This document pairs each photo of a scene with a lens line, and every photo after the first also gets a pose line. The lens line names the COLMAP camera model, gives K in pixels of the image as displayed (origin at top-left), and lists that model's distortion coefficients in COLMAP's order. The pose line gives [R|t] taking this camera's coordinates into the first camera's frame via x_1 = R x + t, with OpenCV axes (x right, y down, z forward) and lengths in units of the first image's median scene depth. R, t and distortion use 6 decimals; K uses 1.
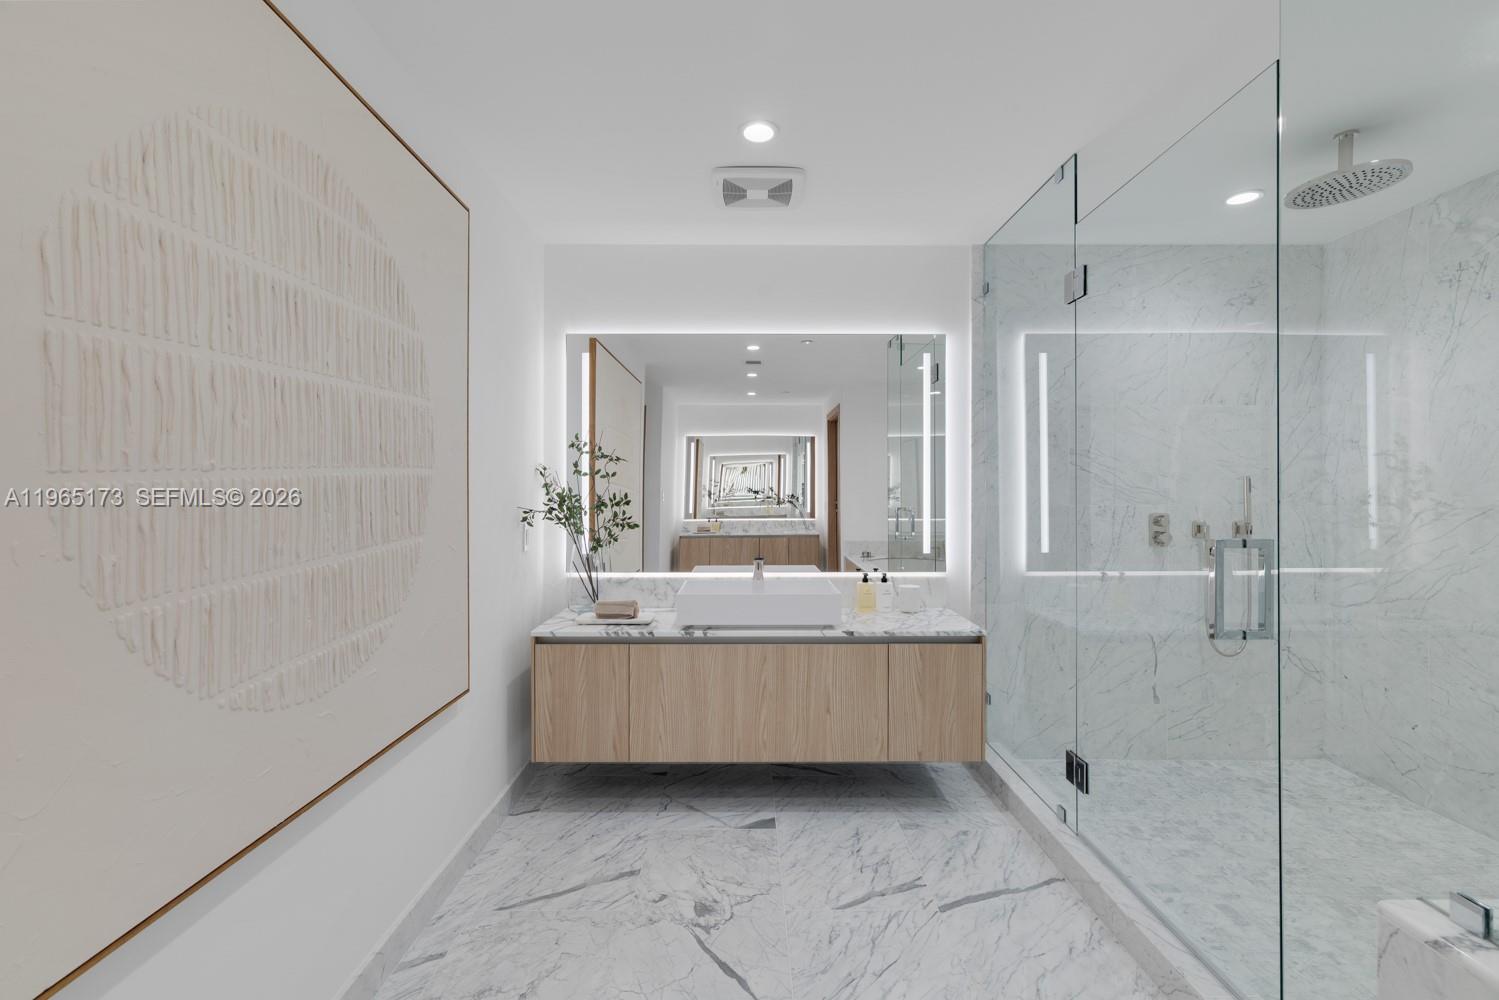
lens RADIAL K [[646.2, 0, 748.9], [0, 646.2, 491.9], [0, 0, 1]] dist [0.003256, -0.000310]
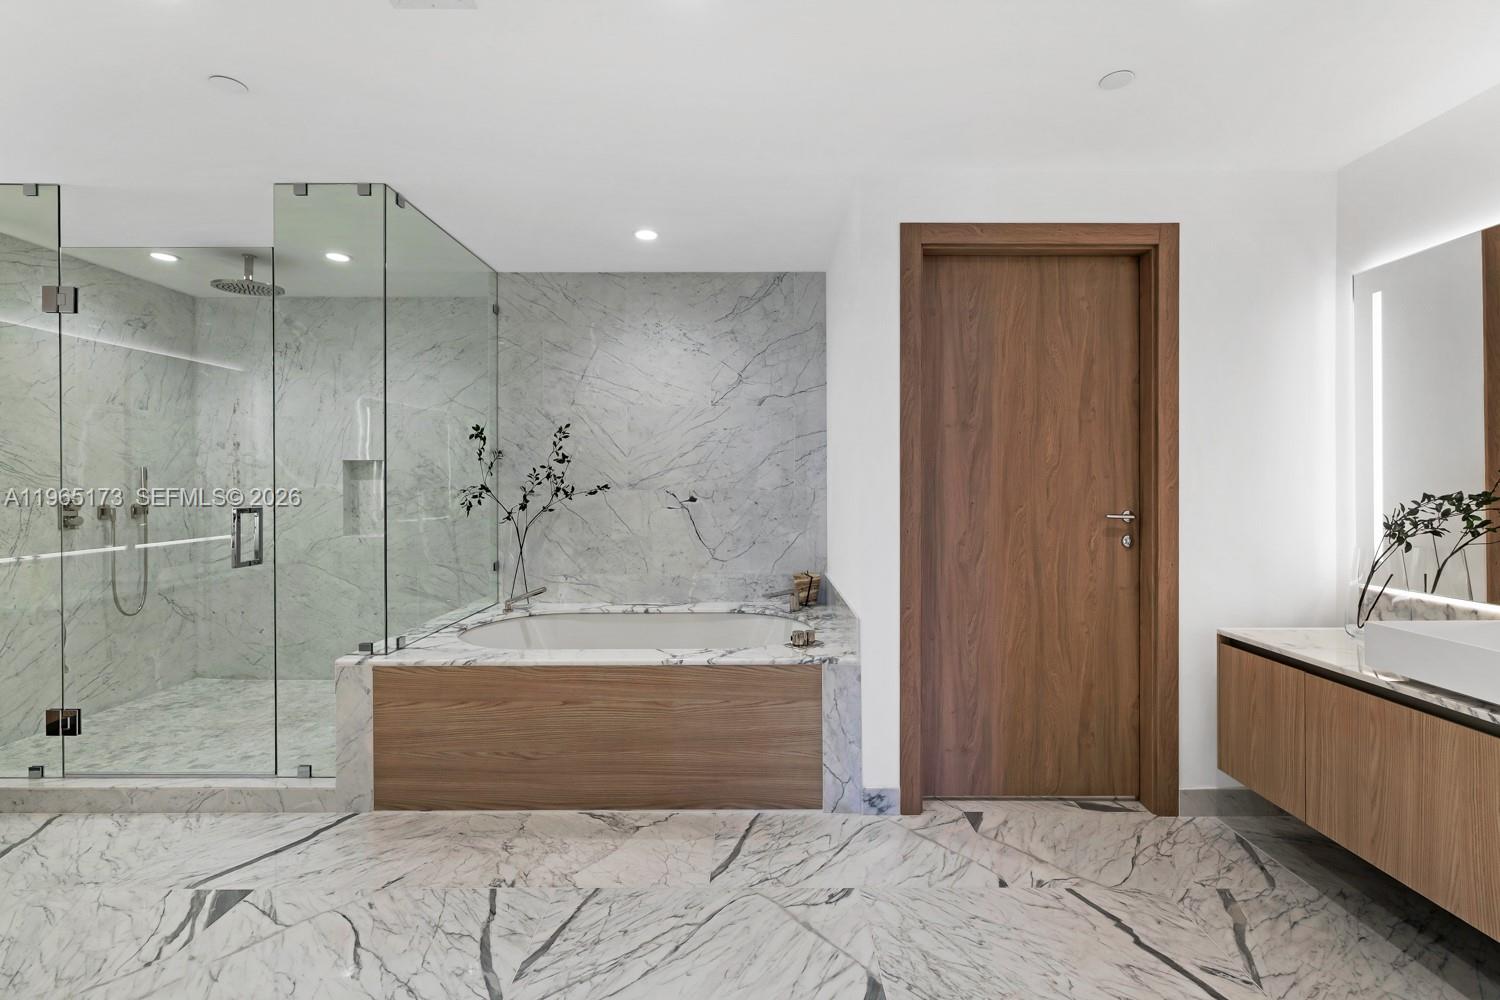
lens RADIAL K [[646.6, 0, 749.4], [0, 646.6, 491.9], [0, 0, 1]] dist [0.003256, -0.000310]
pose [[0.009456, -0.014859, 0.999845, -0.465791], [-0.005276, 0.999875, 0.014910, -0.002320], [-0.999941, -0.005417, 0.009376, -0.171188]]
